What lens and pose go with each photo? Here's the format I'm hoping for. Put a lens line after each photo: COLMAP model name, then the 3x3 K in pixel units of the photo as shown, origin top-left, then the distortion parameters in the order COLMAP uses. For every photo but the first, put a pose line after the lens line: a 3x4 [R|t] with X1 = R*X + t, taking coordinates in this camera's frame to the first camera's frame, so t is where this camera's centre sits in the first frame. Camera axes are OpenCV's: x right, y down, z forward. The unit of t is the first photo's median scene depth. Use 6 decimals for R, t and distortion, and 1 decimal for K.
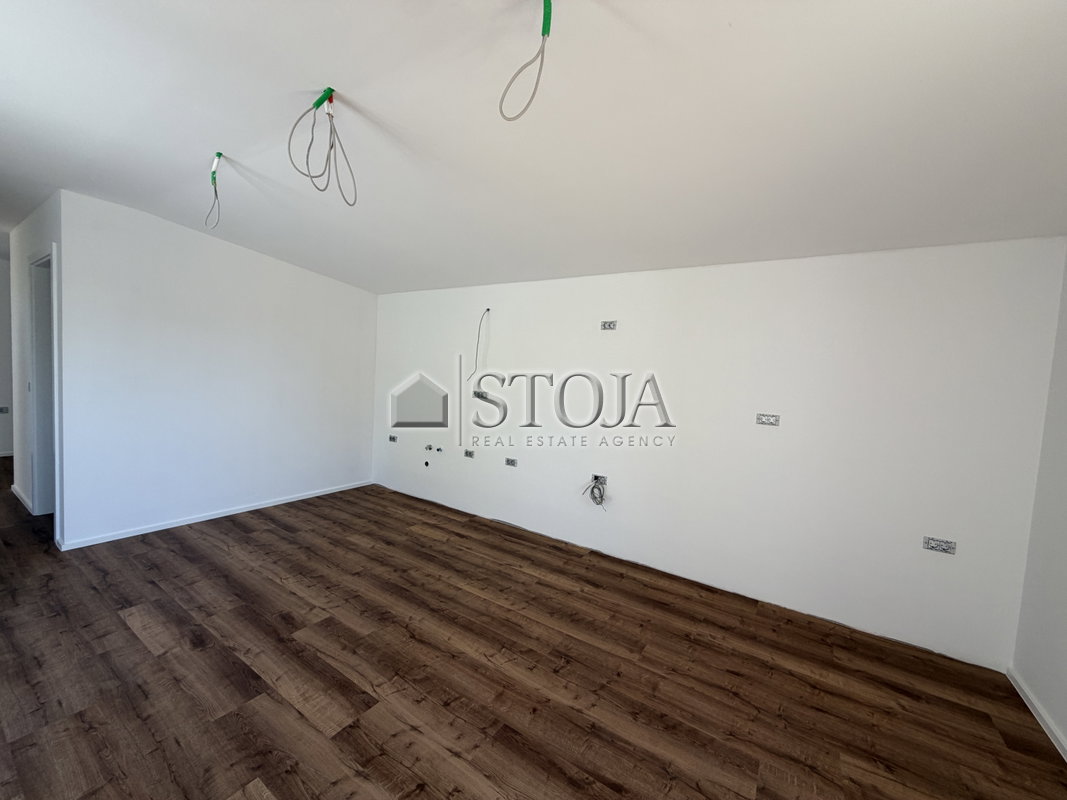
lens RADIAL K [[421.8, 0, 527.5], [0, 421.8, 397.7], [0, 0, 1]] dist [0.000065, 0.000030]
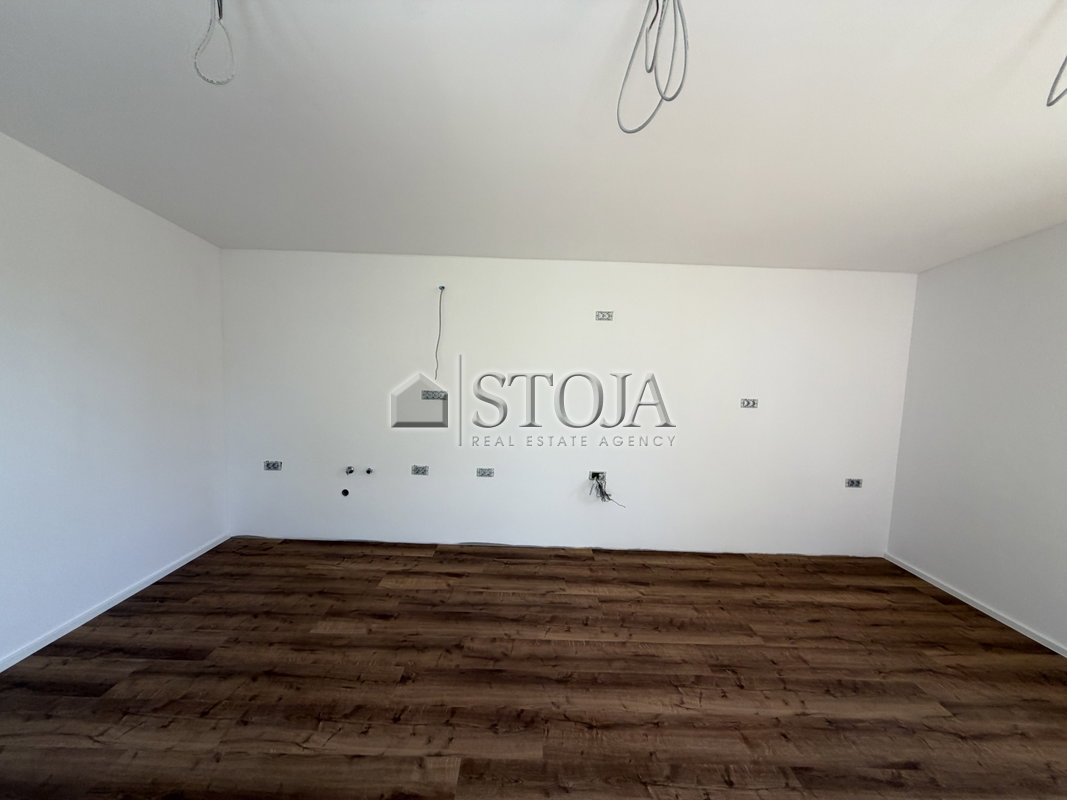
lens RADIAL K [[421.8, 0, 539.8], [0, 421.8, 401.4], [0, 0, 1]] dist [0.000065, 0.000030]
pose [[0.833453, -0.078015, 0.547055, -0.551021], [0.044659, 0.996255, 0.074036, -0.065633], [-0.550782, -0.037274, 0.833816, 0.327432]]
